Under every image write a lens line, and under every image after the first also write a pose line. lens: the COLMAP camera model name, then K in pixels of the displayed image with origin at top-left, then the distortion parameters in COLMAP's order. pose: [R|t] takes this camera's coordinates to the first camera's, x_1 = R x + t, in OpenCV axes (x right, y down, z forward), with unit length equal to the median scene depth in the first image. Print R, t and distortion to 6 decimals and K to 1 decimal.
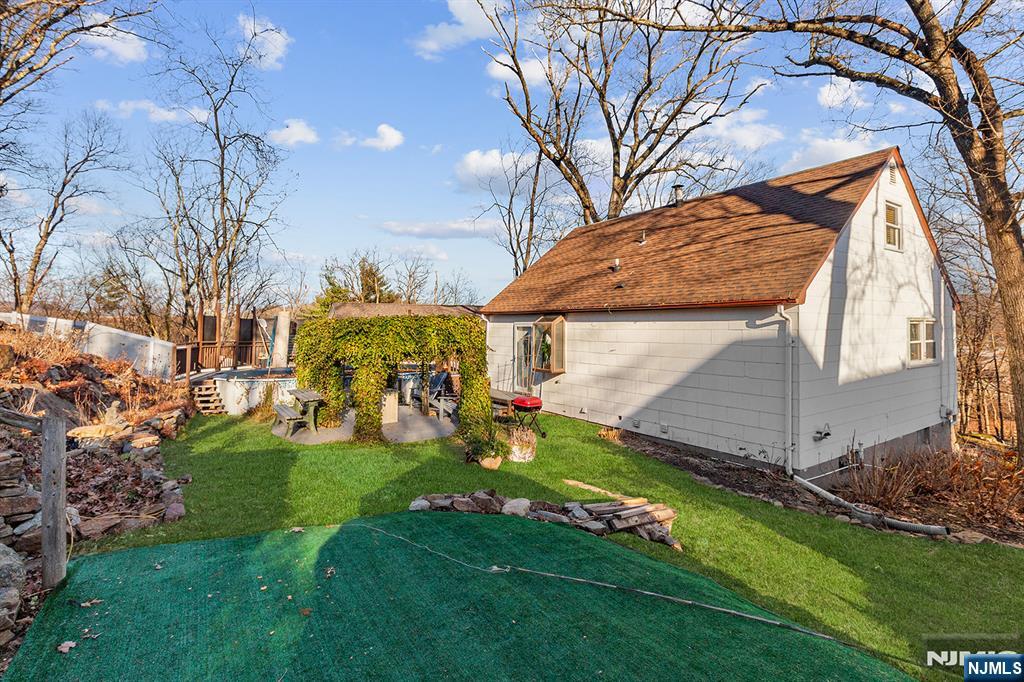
lens RADIAL K [[473.2, 0, 514.4], [0, 473.2, 339.8], [0, 0, 1]] dist [0.002559, 0.000938]
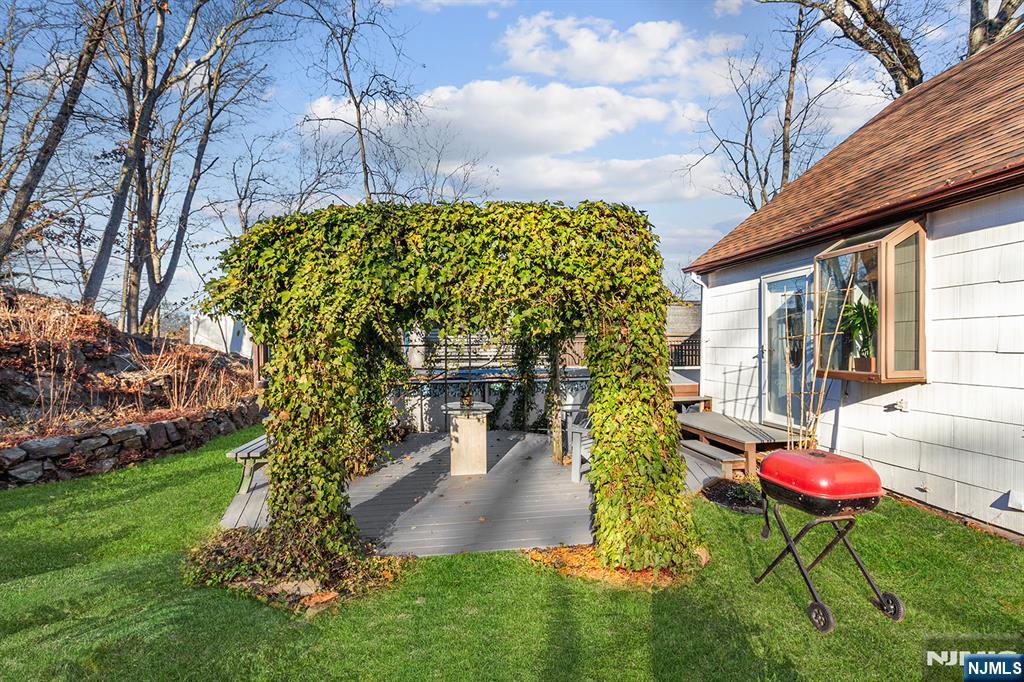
lens RADIAL K [[473.2, 0, 514.9], [0, 473.2, 339.2], [0, 0, 1]] dist [0.002559, 0.000938]
pose [[0.896714, 0.003890, -0.442594, -0.012600], [-0.028835, 0.998350, -0.049647, 0.057428], [0.441671, 0.057282, 0.895347, 0.483752]]
